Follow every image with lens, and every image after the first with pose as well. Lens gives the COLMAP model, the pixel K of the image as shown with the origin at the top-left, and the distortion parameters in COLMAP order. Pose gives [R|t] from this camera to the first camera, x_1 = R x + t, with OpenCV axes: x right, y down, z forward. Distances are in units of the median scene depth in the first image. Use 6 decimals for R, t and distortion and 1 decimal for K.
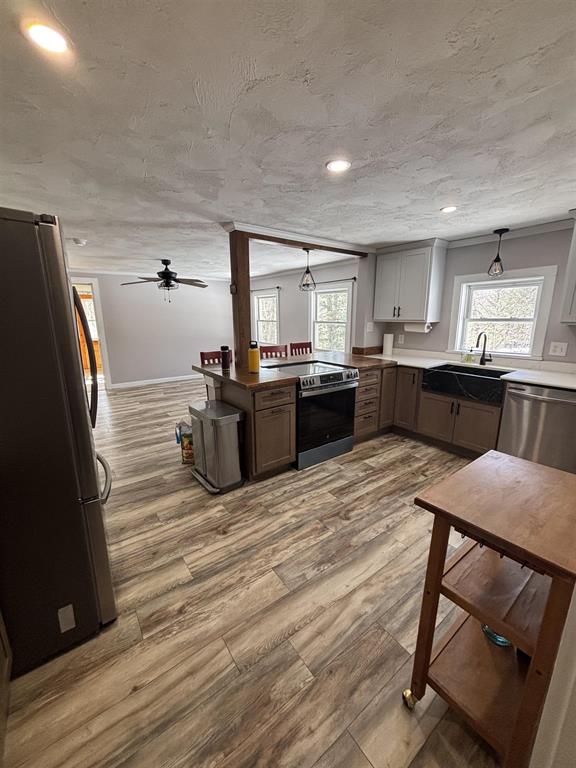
lens RADIAL K [[308.9, 0, 291.0], [0, 308.9, 386.6], [0, 0, 1]] dist [-0.002181, 0.001268]
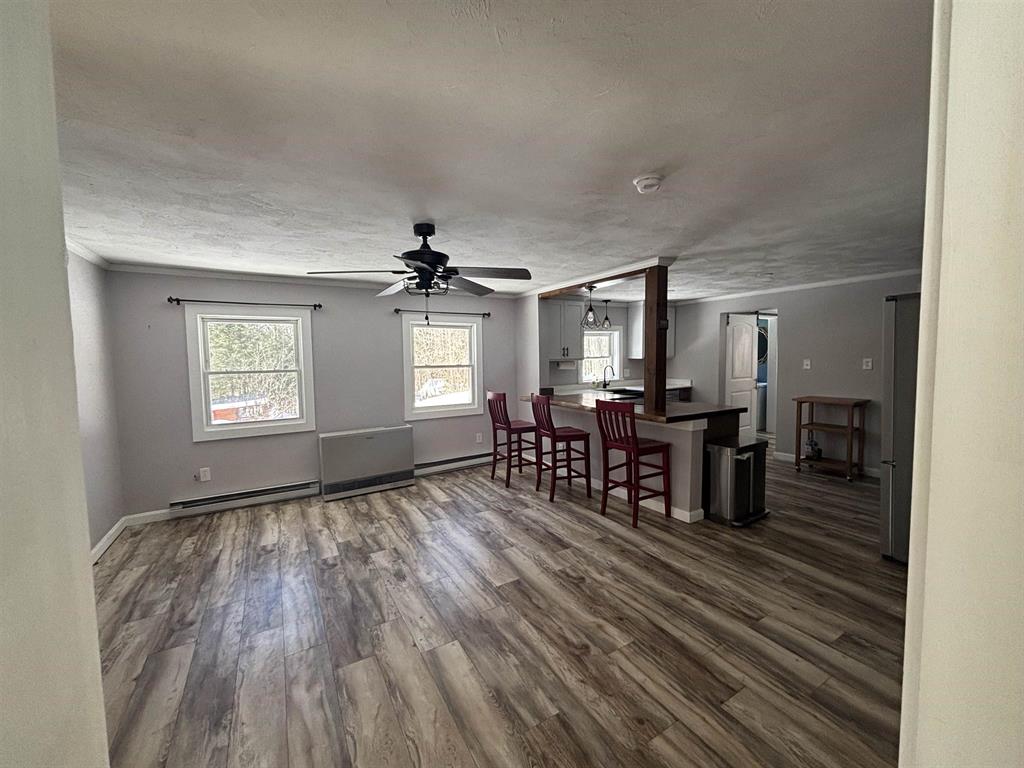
lens RADIAL K [[411.9, 0, 513.6], [0, 411.9, 381.1], [0, 0, 1]] dist [-0.002181, 0.001268]
pose [[0.102717, -0.059648, 0.992921, -1.577689], [0.243506, 0.969336, 0.033041, -0.325809], [-0.964445, 0.238388, 0.114092, 1.440948]]
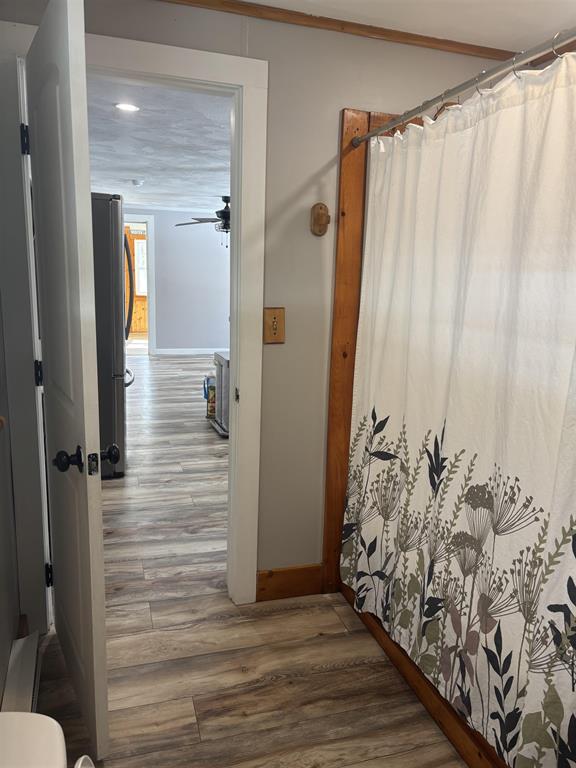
lens RADIAL K [[579.6, 0, 289.1], [0, 579.6, 379.7], [0, 0, 1]] dist [0.067239, -0.004296]
pose [[0.944896, 0.095217, -0.313219, 0.481406], [-0.109709, 0.993543, -0.028929, 0.177450], [0.308442, 0.061698, 0.949240, -0.677152]]
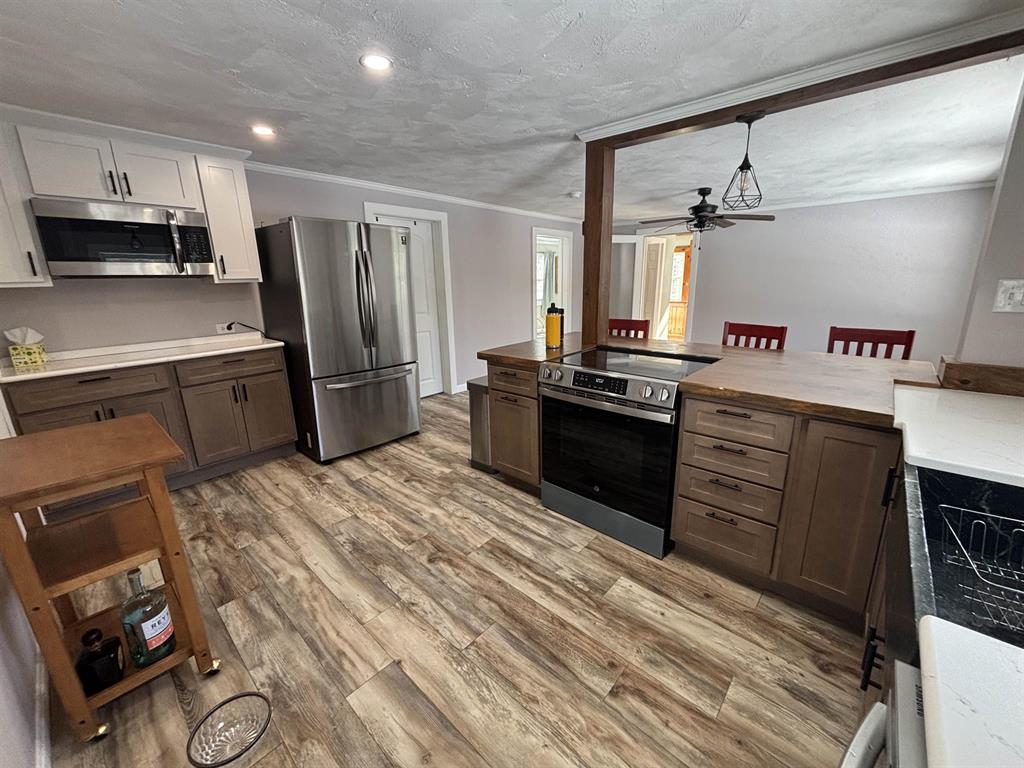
lens RADIAL K [[411.9, 0, 514.5], [0, 411.9, 379.1], [0, 0, 1]] dist [-0.002181, 0.001268]
pose [[0.195954, 0.238706, -0.951116, 0.817496], [-0.212442, 0.957219, 0.196469, -0.149364], [0.957325, 0.163558, 0.238282, 0.728888]]
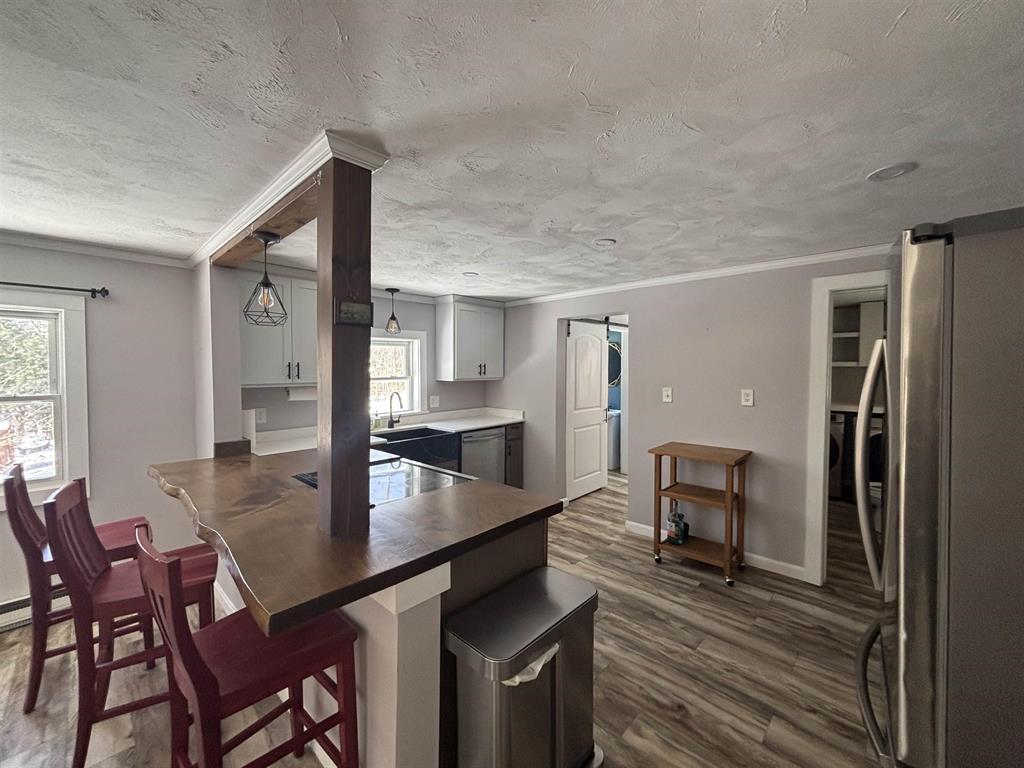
lens RADIAL K [[411.9, 0, 512.1], [0, 411.9, 378.6], [0, 0, 1]] dist [-0.002181, 0.001268]
pose [[-0.167894, -0.024354, 0.985504, -0.749137], [0.225765, 0.972176, 0.062487, -0.249729], [-0.959605, 0.232983, -0.157724, 0.997850]]
